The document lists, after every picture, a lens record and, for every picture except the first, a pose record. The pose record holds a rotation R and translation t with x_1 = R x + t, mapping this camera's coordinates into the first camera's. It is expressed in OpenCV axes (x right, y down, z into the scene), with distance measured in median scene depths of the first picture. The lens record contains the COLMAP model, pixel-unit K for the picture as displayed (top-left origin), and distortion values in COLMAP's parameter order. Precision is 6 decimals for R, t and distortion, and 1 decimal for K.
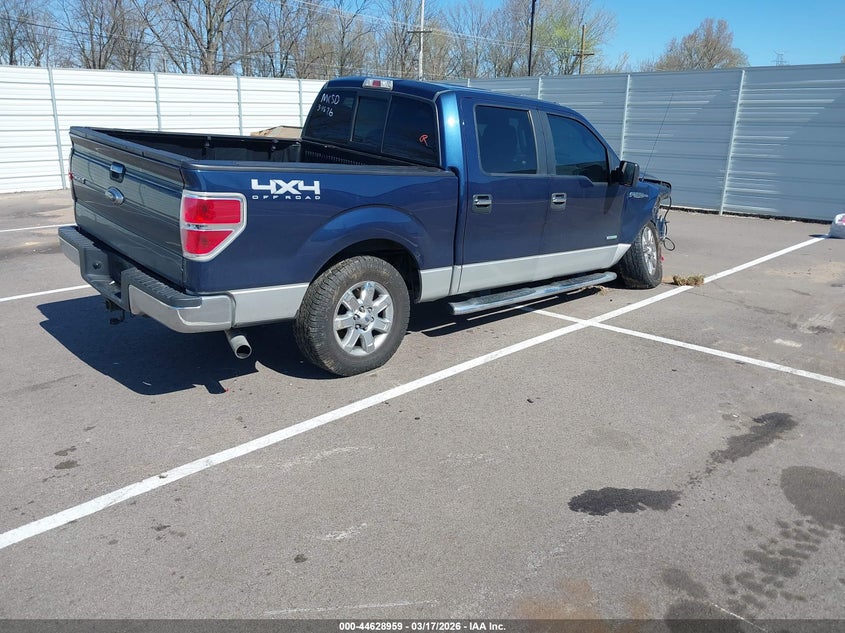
lens RADIAL K [[684.0, 0, 422.5], [0, 684.0, 316.5], [0, 0, 1]] dist [0.087228, -0.127431]
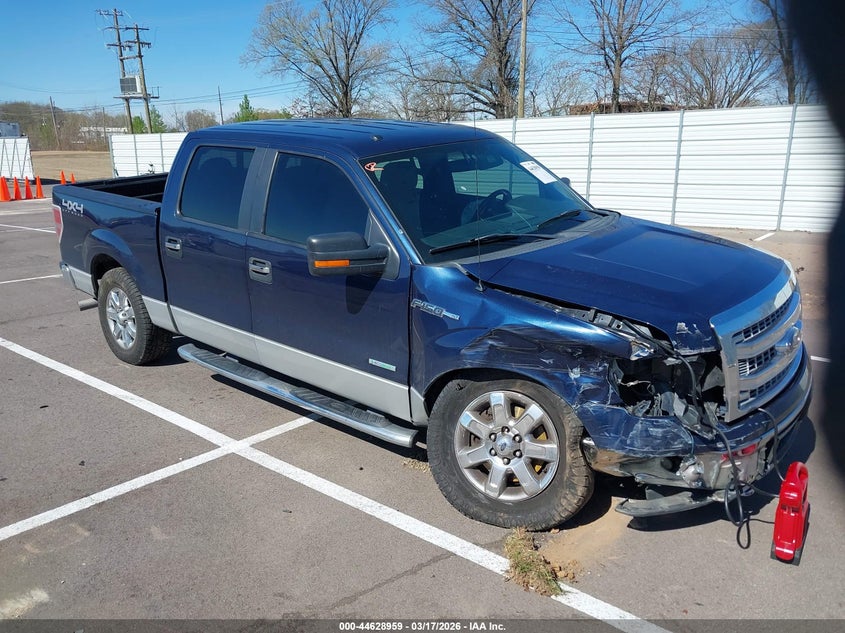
lens RADIAL K [[684.0, 0, 422.5], [0, 684.0, 316.5], [0, 0, 1]] dist [0.087228, -0.127431]
pose [[0.061374, 0.221861, -0.973145, 0.928888], [-0.259315, 0.945047, 0.199101, -0.311839], [0.963841, 0.240132, 0.115533, 1.100598]]
